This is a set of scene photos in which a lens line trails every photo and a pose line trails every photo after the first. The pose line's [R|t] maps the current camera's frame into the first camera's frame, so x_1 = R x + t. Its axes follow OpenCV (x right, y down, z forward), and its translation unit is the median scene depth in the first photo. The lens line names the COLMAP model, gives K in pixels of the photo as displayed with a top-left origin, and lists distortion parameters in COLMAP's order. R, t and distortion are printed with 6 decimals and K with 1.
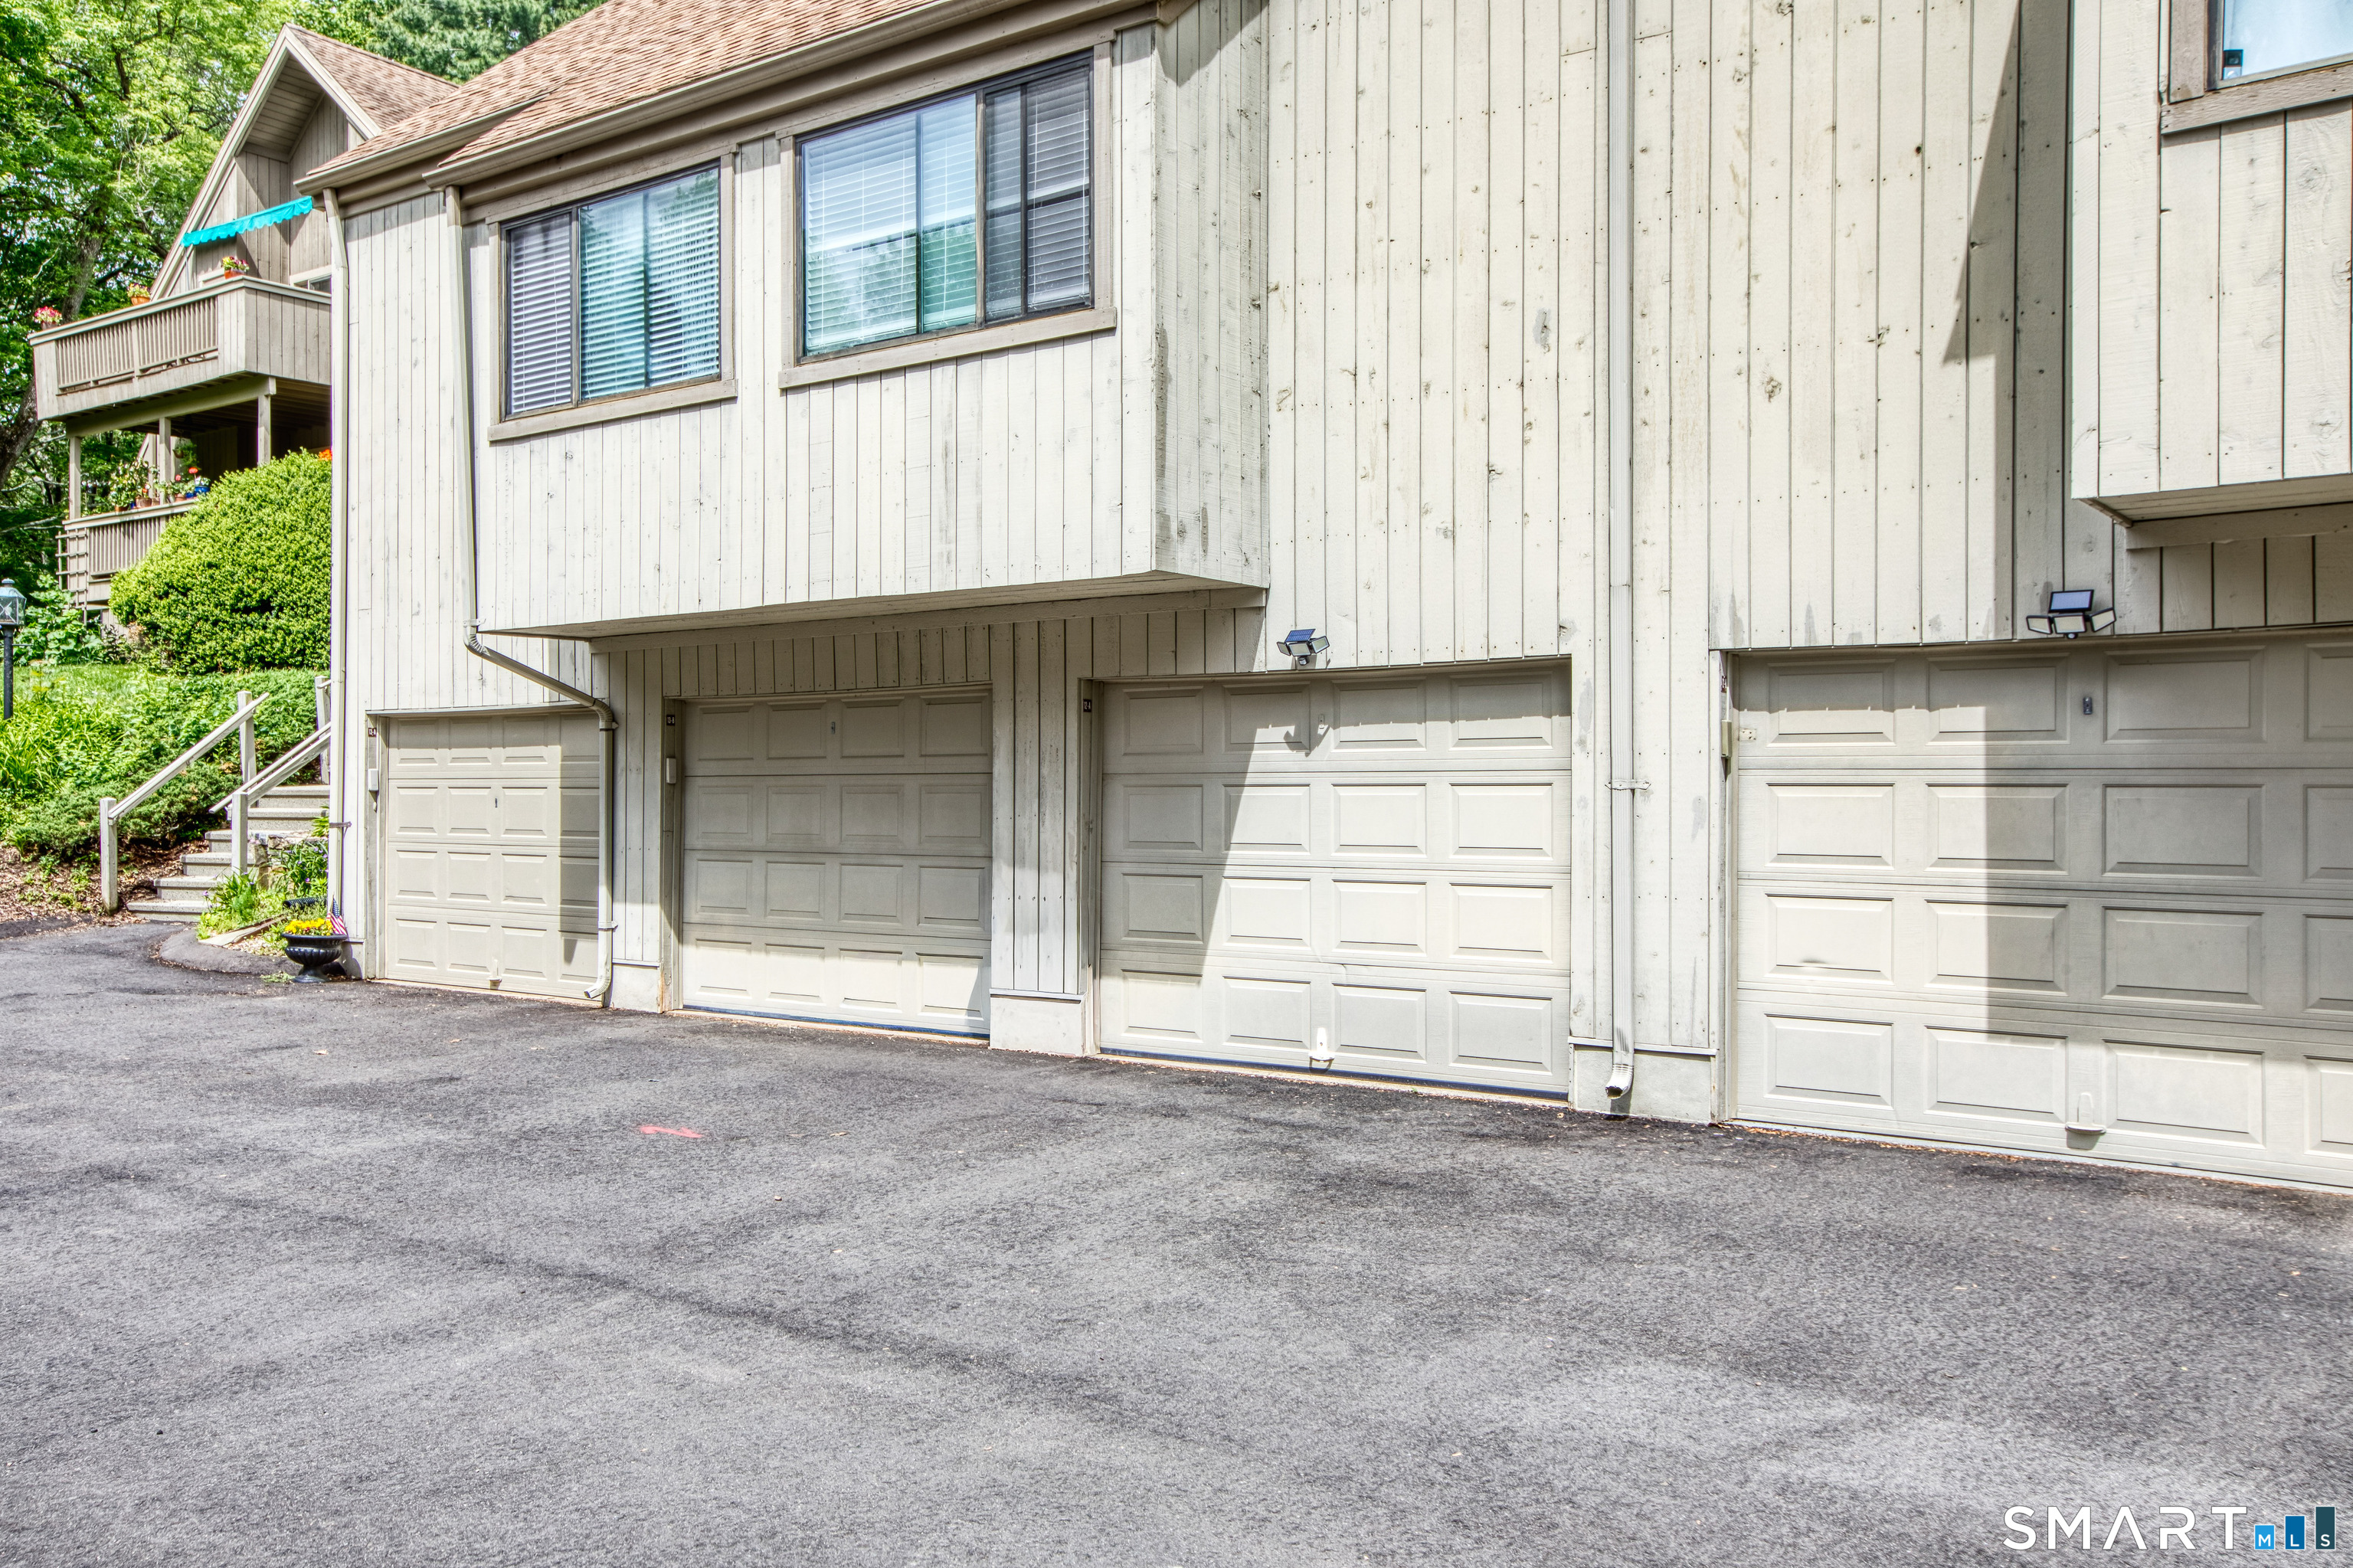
lens RADIAL K [[1903.4, 0, 1173.5], [0, 1903.4, 783.0], [0, 0, 1]] dist [0.019266, 0.018125]
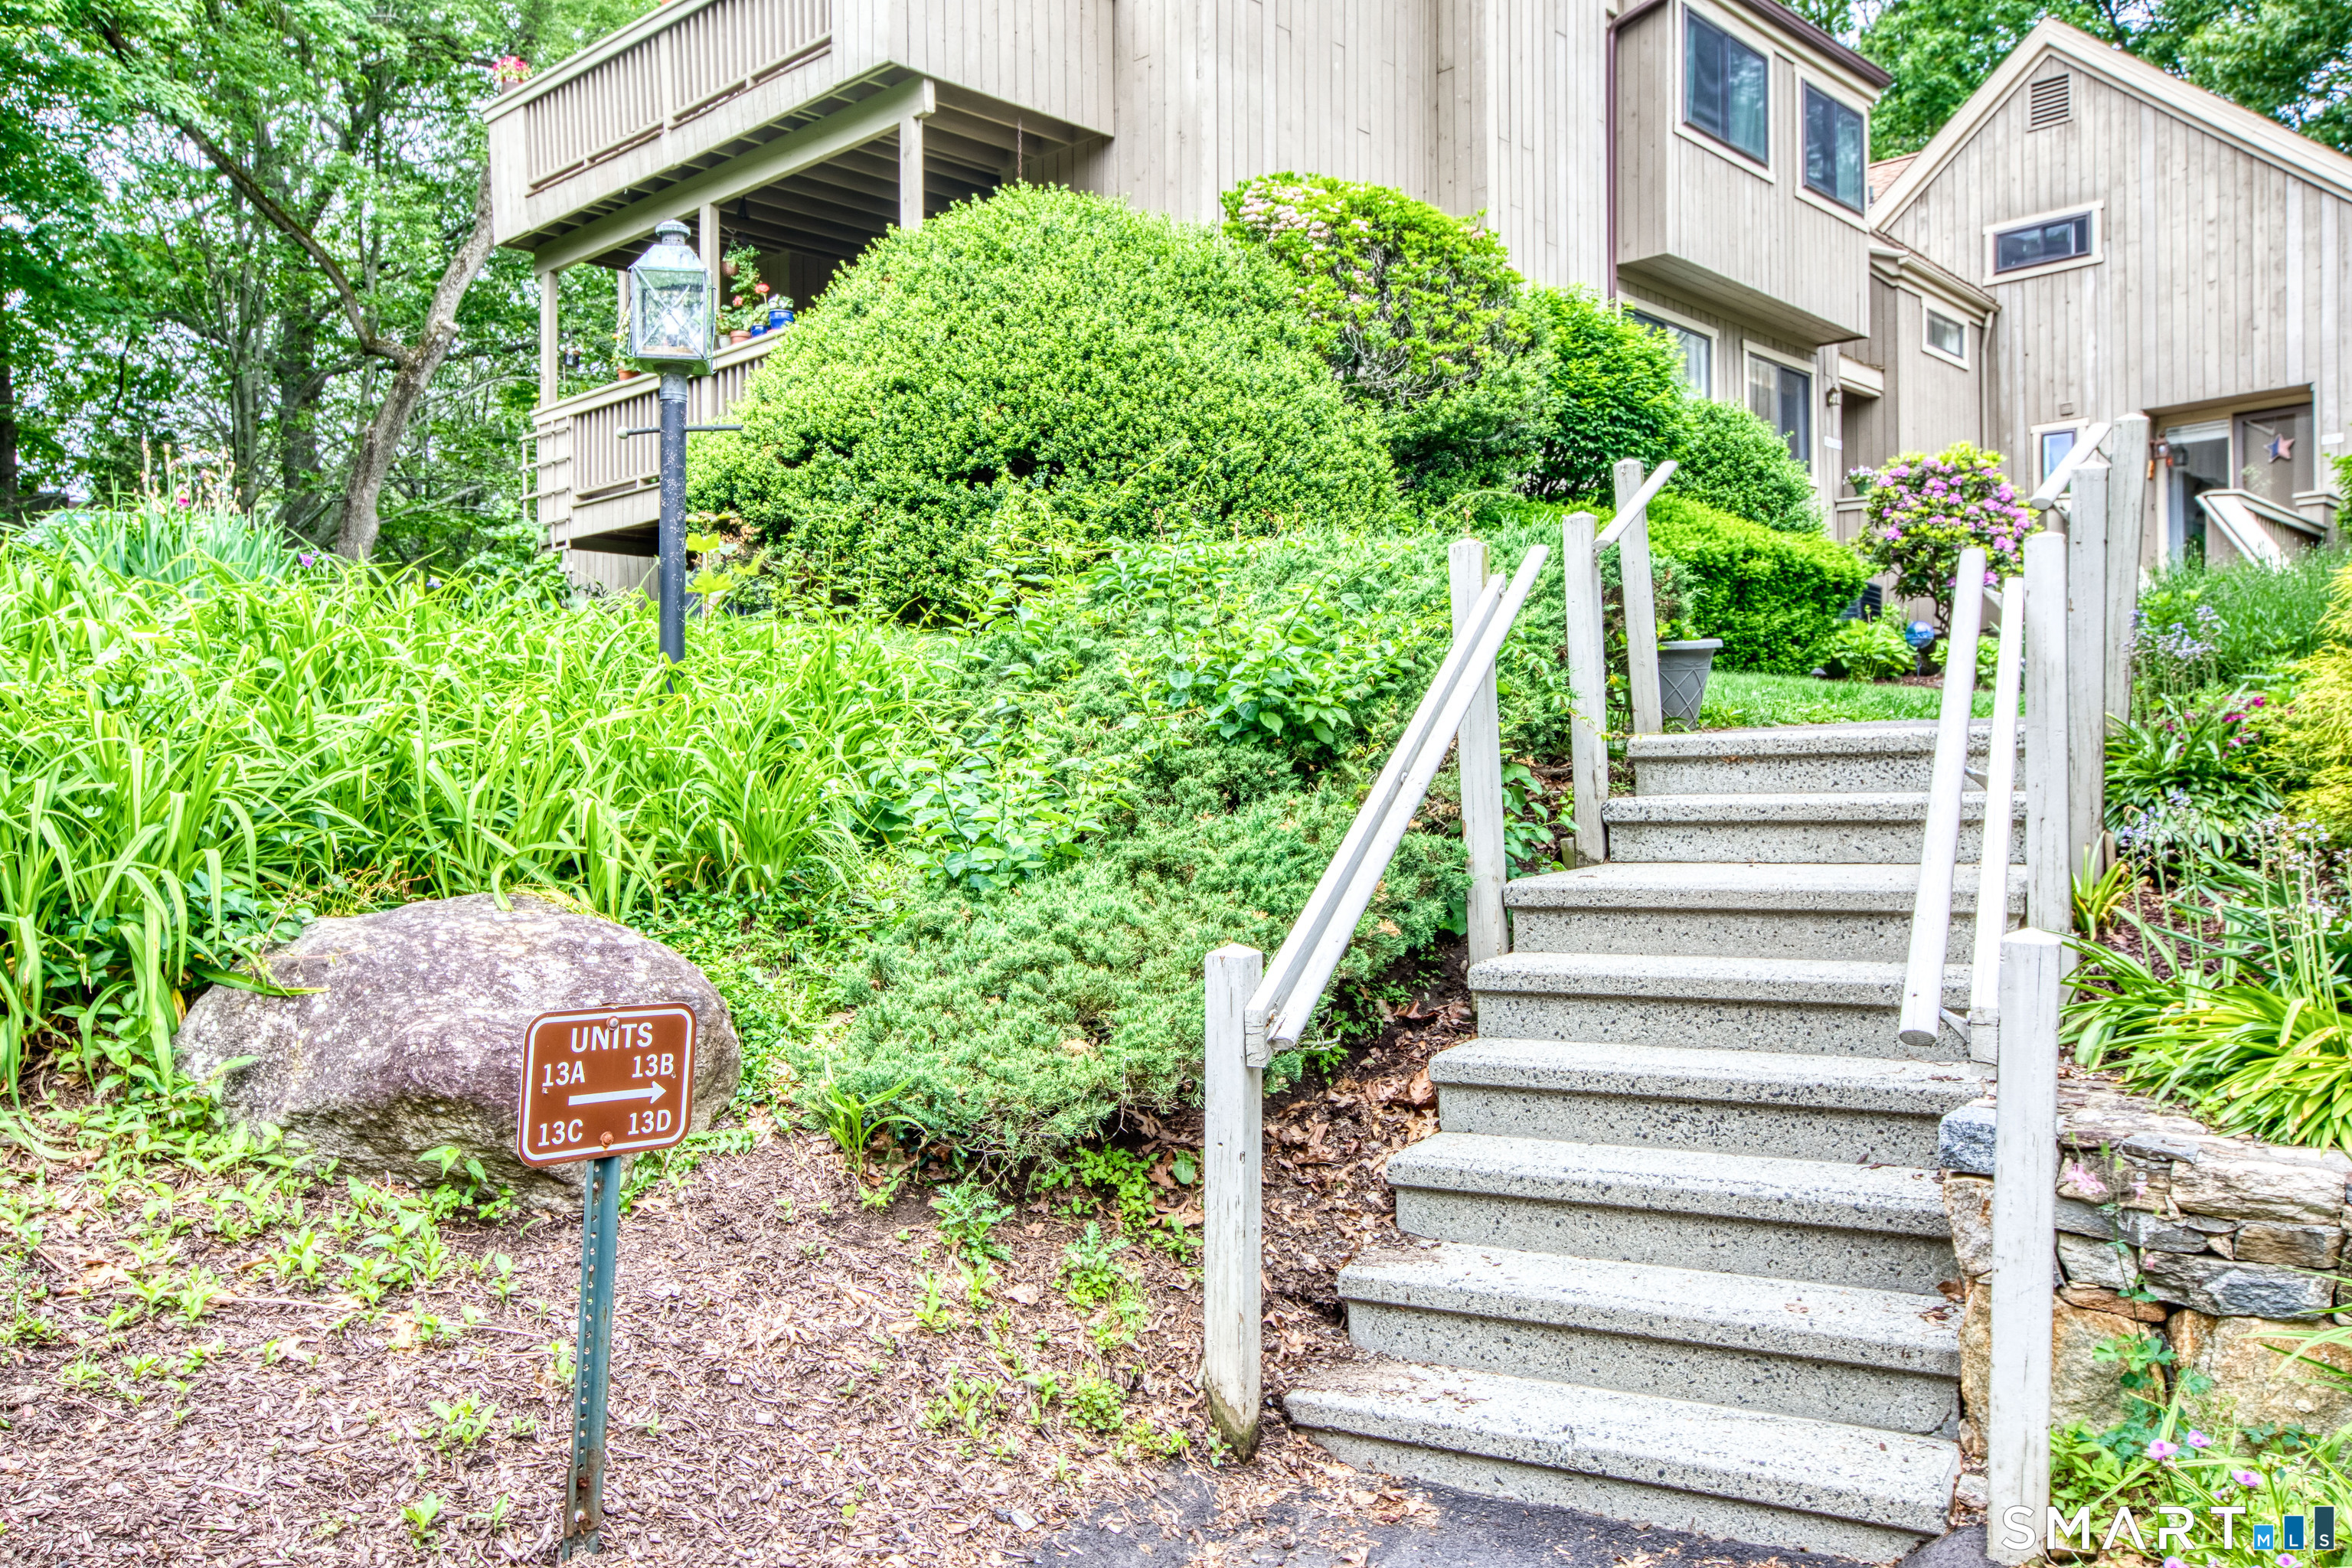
lens RADIAL K [[1902.6, 0, 1172.8], [0, 1902.6, 802.9], [0, 0, 1]] dist [0.019266, 0.018125]
pose [[0.990547, -0.009243, -0.136864, -0.330970], [0.007808, 0.999909, -0.011019, -0.004271], [0.136953, 0.009847, 0.990529, 0.482607]]
